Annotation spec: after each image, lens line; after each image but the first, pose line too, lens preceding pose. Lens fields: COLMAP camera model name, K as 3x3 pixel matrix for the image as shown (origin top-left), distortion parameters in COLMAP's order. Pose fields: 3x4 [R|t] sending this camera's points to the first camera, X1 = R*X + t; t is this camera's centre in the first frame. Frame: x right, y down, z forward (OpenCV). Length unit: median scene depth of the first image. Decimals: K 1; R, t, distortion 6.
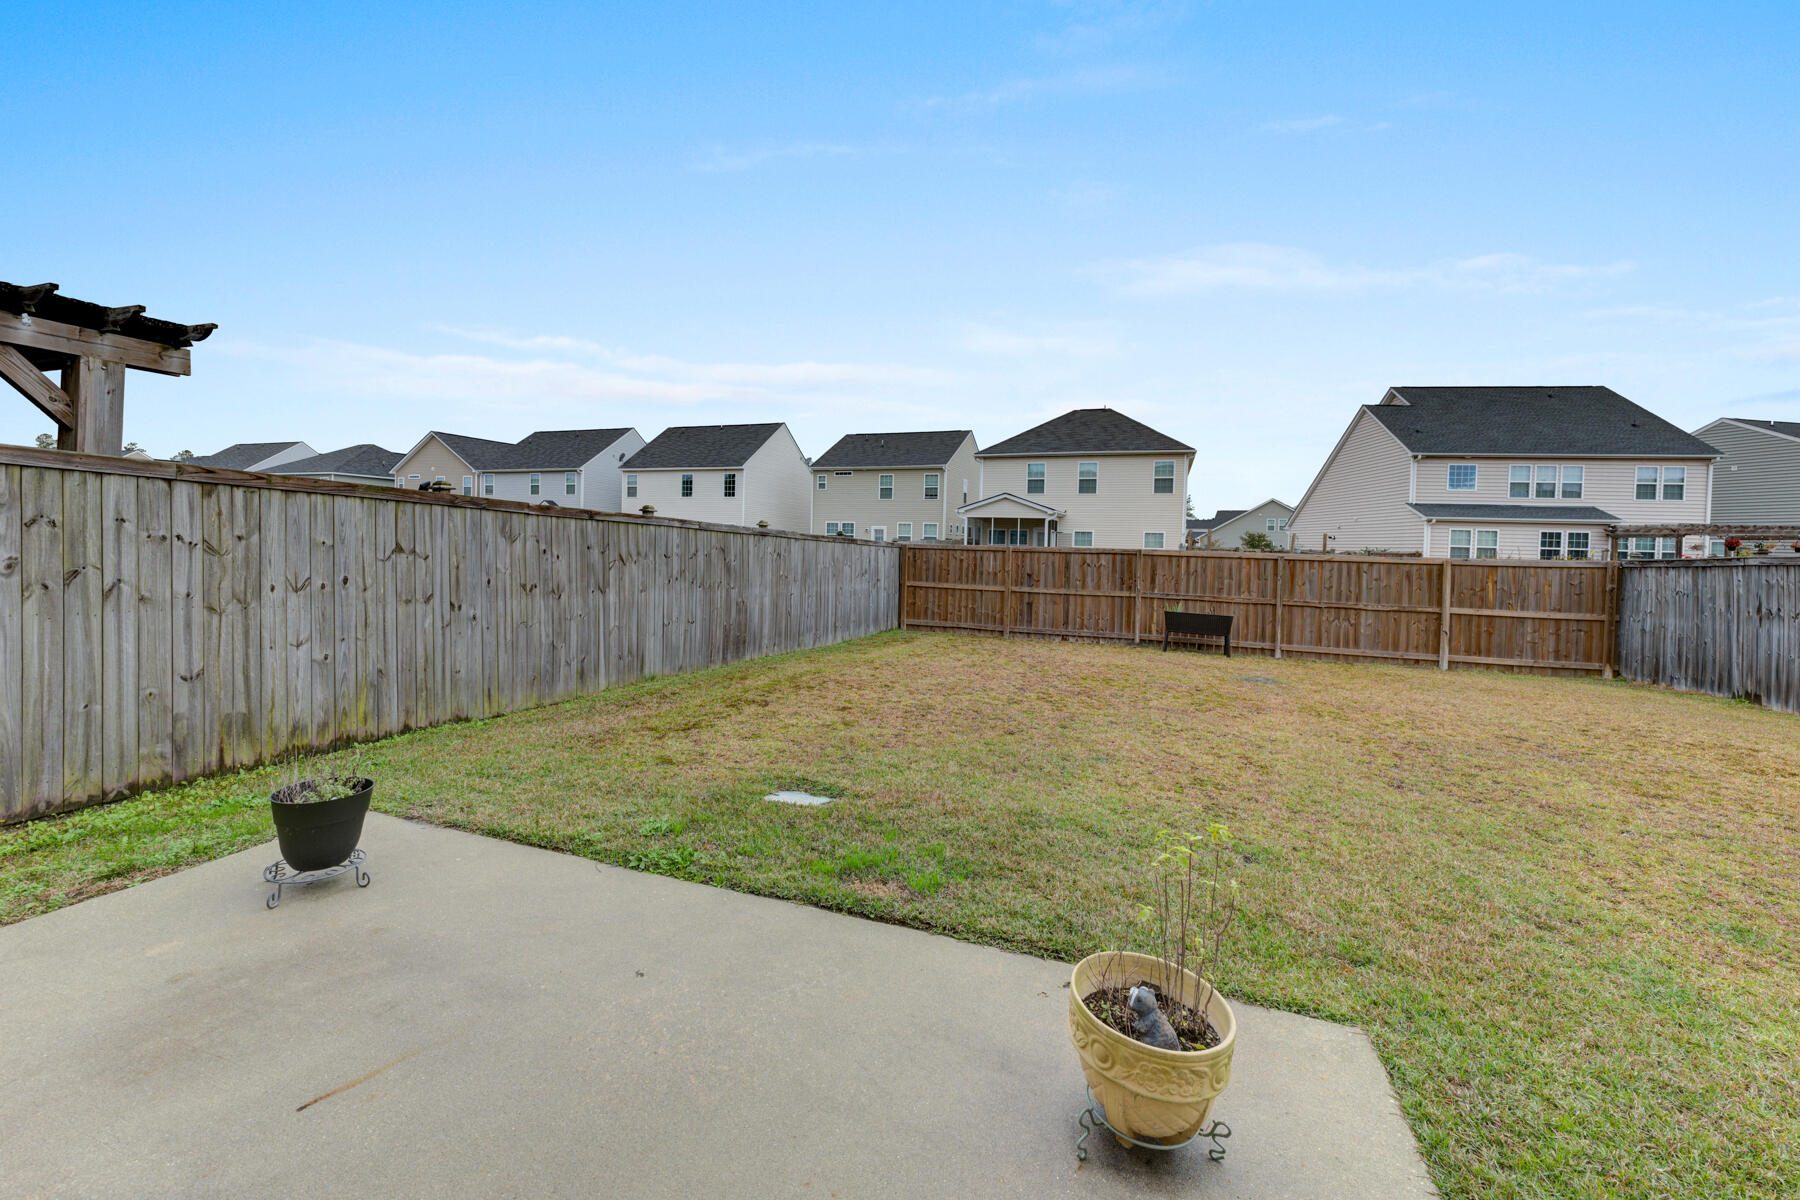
lens RADIAL K [[737.7, 0, 901.2], [0, 737.7, 540.1], [0, 0, 1]] dist [0.006790, -0.000172]
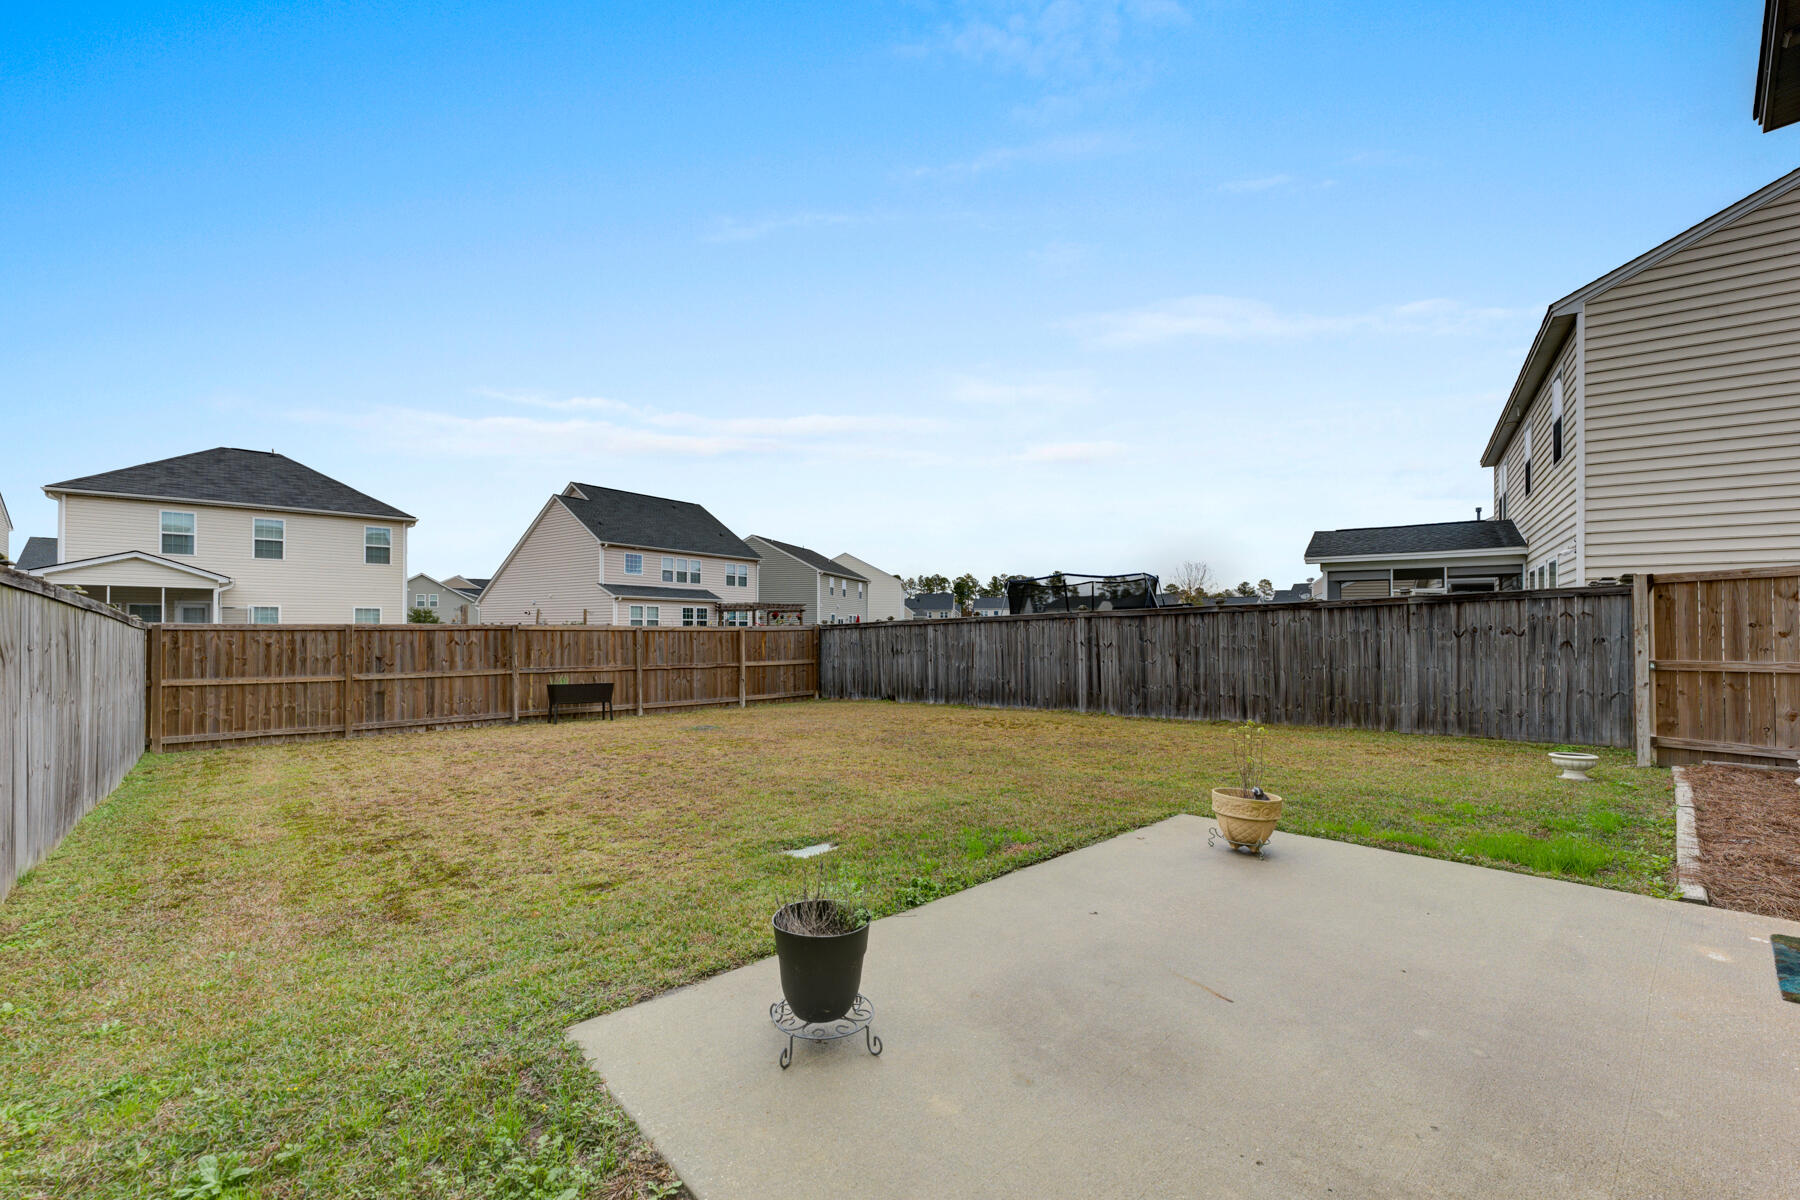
lens RADIAL K [[735.2, 0, 879.1], [0, 735.2, 598.9], [0, 0, 1]] dist [0.009430, -0.000220]
pose [[0.460639, 0.011752, 0.887510, -0.307897], [0.008882, 0.999801, -0.017849, -0.000099], [-0.887543, 0.016105, 0.460443, 0.118798]]
